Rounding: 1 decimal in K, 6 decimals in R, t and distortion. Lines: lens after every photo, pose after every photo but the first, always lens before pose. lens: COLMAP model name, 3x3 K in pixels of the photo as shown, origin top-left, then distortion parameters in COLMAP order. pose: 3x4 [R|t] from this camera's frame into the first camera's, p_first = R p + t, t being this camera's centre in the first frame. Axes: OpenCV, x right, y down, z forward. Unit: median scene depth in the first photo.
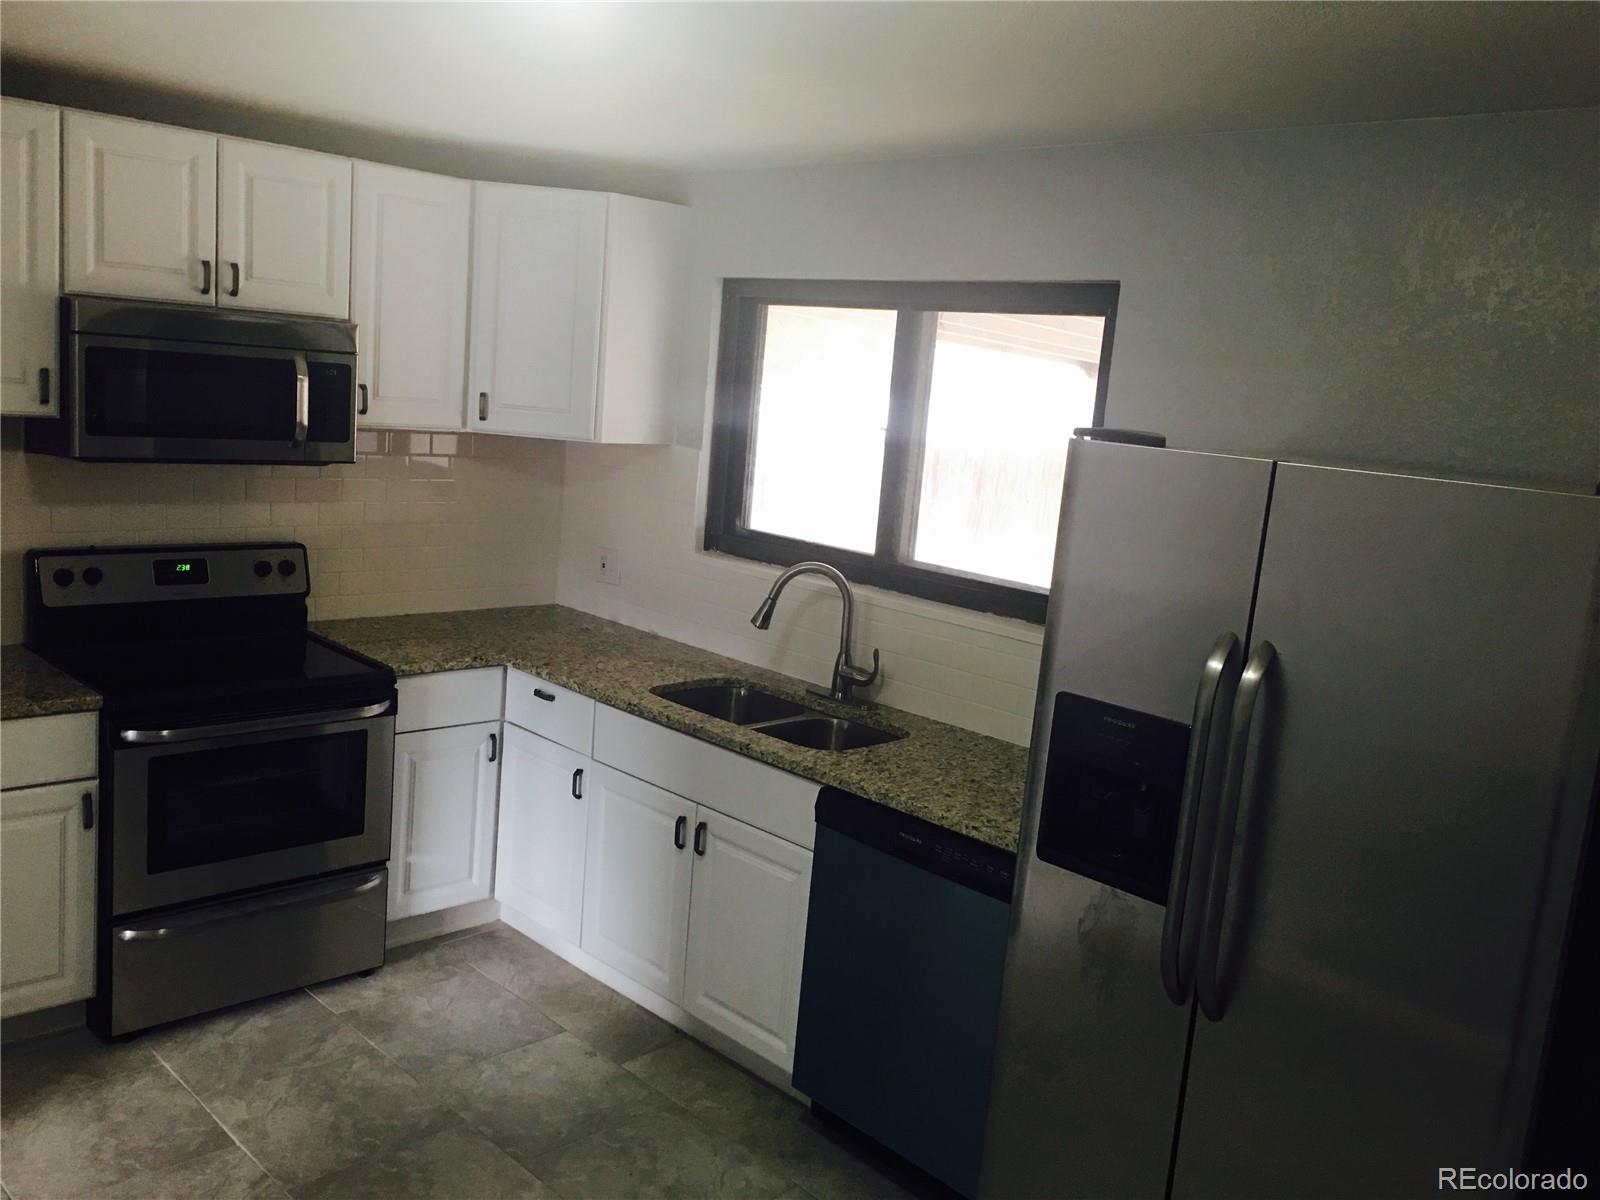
lens RADIAL K [[1377.7, 0, 797.0], [0, 1377.7, 600.6], [0, 0, 1]] dist [0.083122, -0.005252]
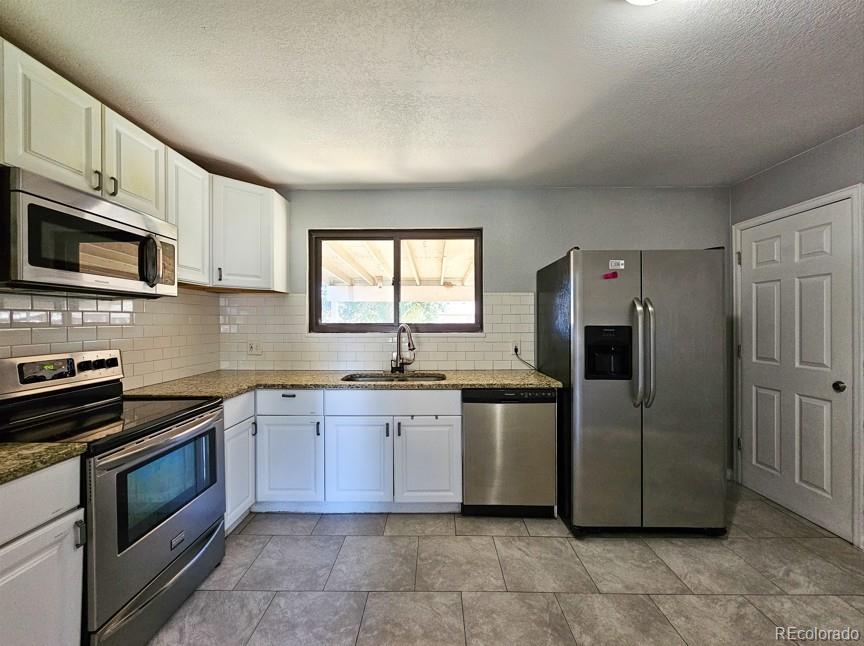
lens RADIAL K [[355.3, 0, 431.6], [0, 355.3, 321.8], [0, 0, 1]] dist [0.000664, 0.001254]
pose [[0.696696, -0.083021, 0.712546, -0.467818], [0.172459, 0.983534, -0.054027, 0.023922], [-0.696328, 0.160525, 0.699542, 0.461540]]
